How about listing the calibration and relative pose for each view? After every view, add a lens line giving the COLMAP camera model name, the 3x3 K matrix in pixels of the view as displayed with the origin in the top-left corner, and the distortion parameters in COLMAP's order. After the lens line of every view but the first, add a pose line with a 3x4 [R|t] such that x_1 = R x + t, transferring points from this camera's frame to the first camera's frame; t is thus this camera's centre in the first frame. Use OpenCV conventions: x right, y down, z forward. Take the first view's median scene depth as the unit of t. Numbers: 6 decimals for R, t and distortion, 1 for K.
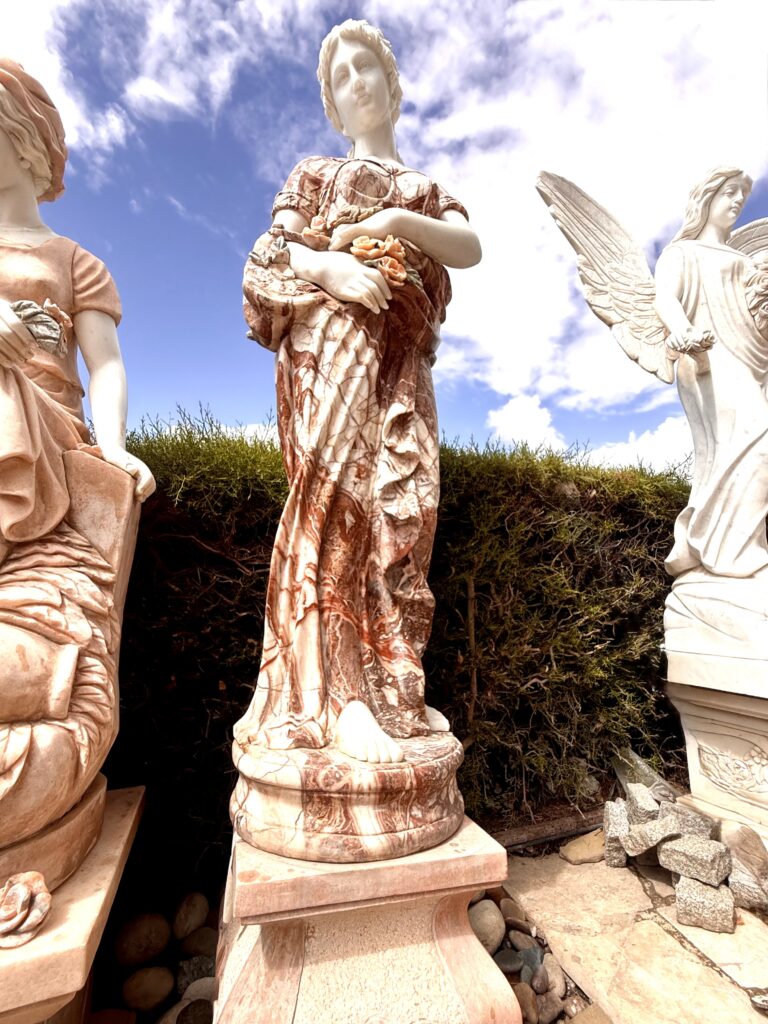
lens RADIAL K [[467.1, 0, 390.3], [0, 467.1, 510.9], [0, 0, 1]] dist [0.001593, -0.000615]
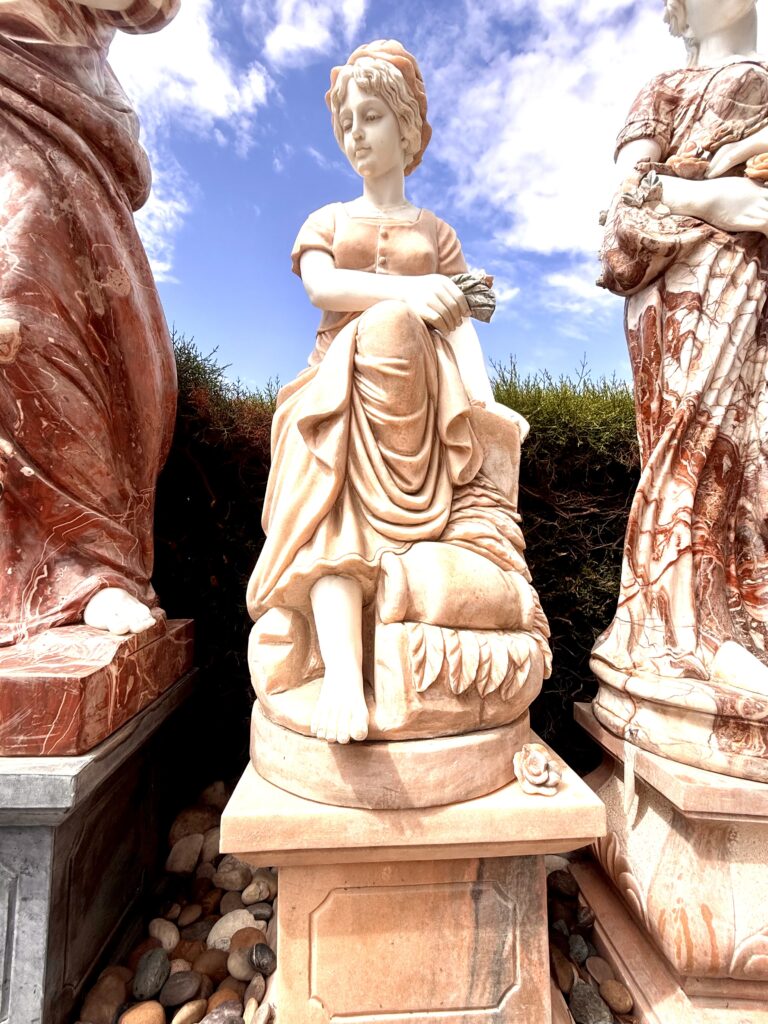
lens RADIAL K [[467.1, 0, 386.5], [0, 467.1, 509.5], [0, 0, 1]] dist [0.001593, -0.000615]
pose [[0.959872, 0.016031, -0.279979, -0.502085], [0.014670, 0.994128, 0.107215, -0.002711], [0.280054, -0.107020, 0.954000, -0.158766]]
